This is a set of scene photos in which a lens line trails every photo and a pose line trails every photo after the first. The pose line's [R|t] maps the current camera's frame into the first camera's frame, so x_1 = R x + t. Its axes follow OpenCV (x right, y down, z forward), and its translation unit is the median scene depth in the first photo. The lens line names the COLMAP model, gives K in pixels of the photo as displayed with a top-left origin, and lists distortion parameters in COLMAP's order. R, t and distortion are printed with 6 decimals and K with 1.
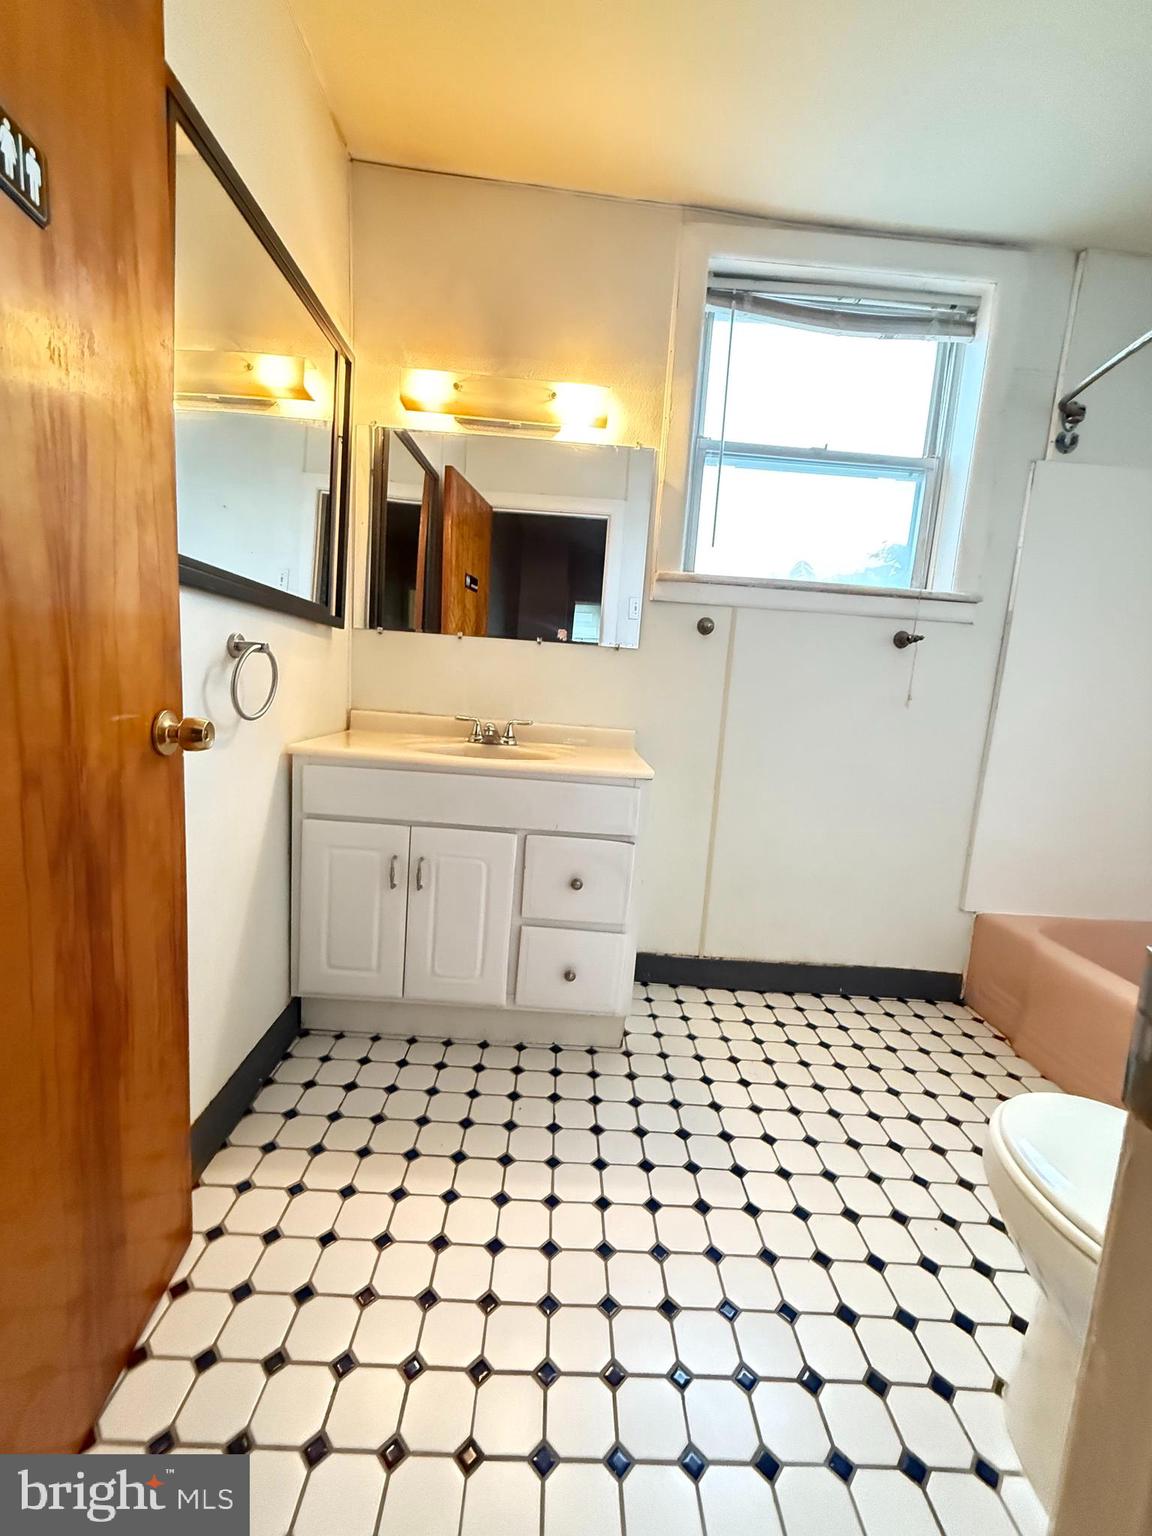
lens RADIAL K [[610.8, 0, 576.3], [0, 610.8, 768.3], [0, 0, 1]] dist [-0.002007, -0.000412]
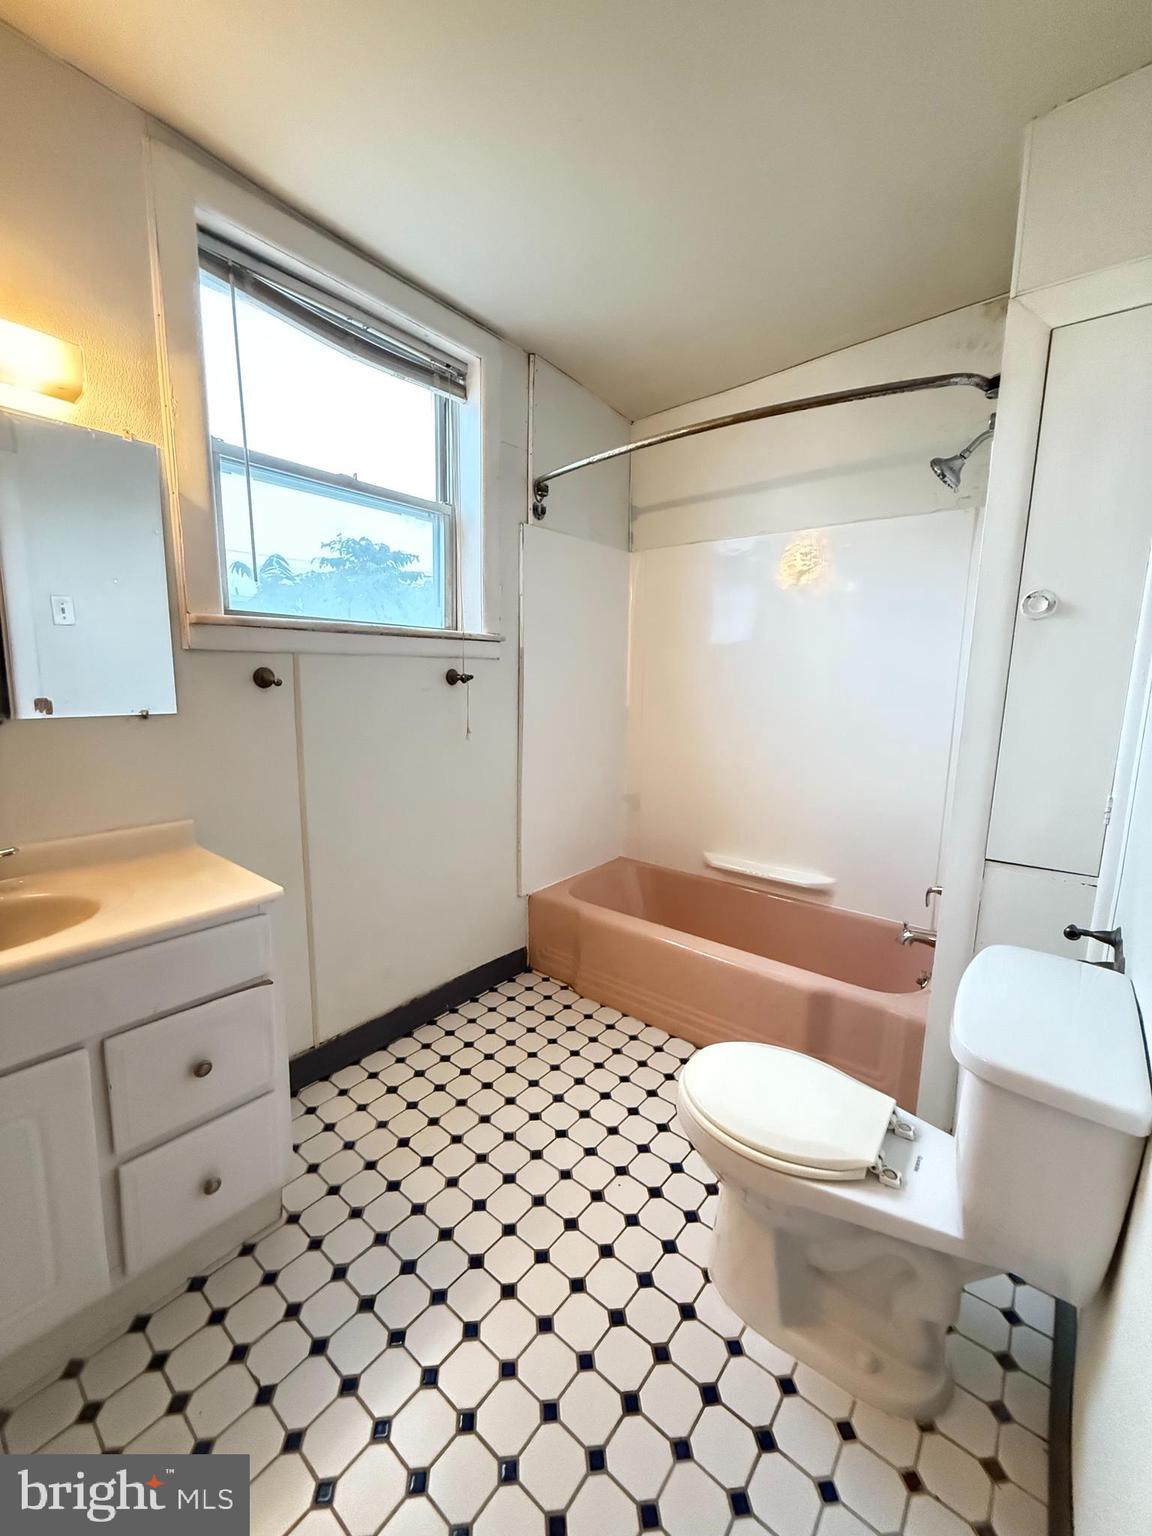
lens RADIAL K [[610.8, 0, 578.2], [0, 610.8, 765.6], [0, 0, 1]] dist [-0.002007, -0.000412]
pose [[0.640167, -0.174744, 0.748098, -0.159883], [0.133933, 0.984260, 0.115297, -0.157601], [-0.756470, 0.026386, 0.653495, 0.142979]]
